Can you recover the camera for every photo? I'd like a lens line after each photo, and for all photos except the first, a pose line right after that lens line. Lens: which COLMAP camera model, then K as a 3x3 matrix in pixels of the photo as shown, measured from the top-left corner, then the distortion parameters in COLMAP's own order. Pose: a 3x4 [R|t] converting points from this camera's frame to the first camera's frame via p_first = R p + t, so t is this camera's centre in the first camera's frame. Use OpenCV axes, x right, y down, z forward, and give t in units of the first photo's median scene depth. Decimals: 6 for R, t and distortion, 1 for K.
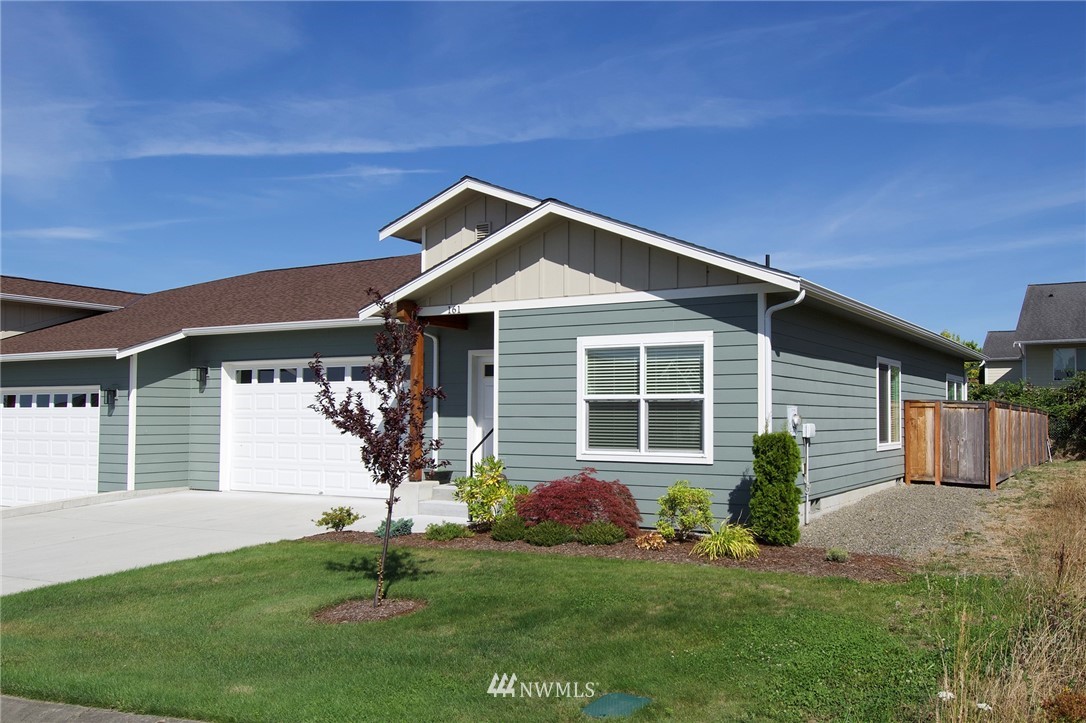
lens RADIAL K [[976.9, 0, 544.4], [0, 976.9, 382.0], [0, 0, 1]] dist [0.011072, 0.004520]
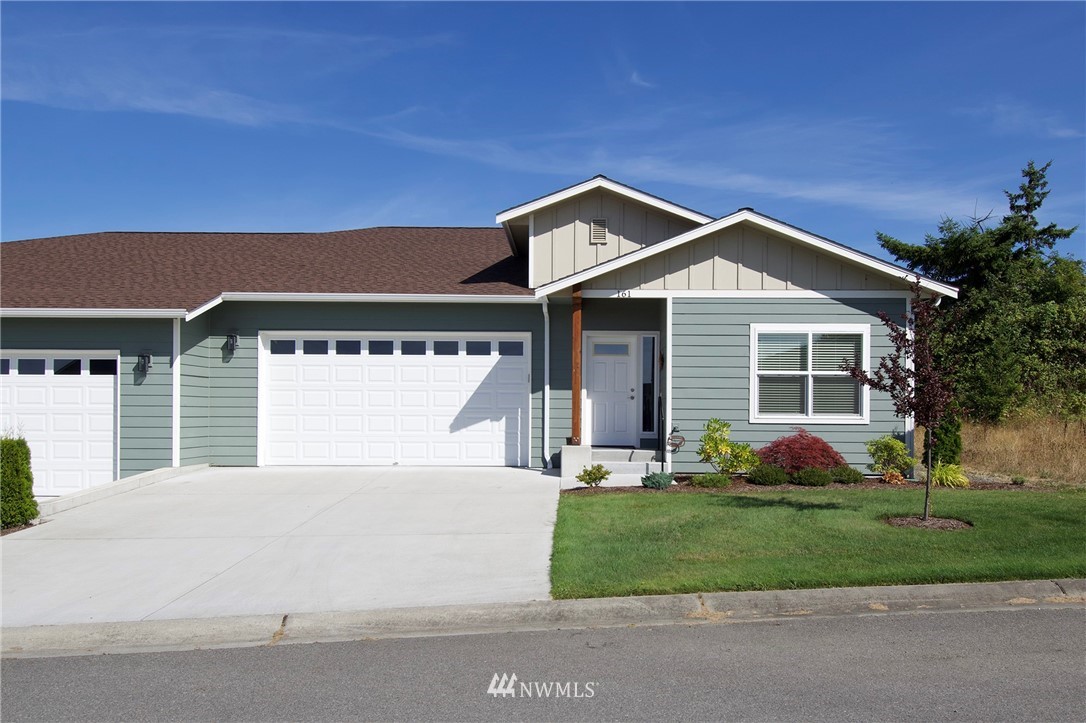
lens RADIAL K [[928.0, 0, 541.6], [0, 928.0, 419.5], [0, 0, 1]] dist [0.010170, 0.000227]
pose [[0.862681, 0.000943, 0.505747, -0.725125], [-0.022319, 0.999095, 0.036206, 0.035443], [-0.505255, -0.042522, 0.861922, 0.109512]]
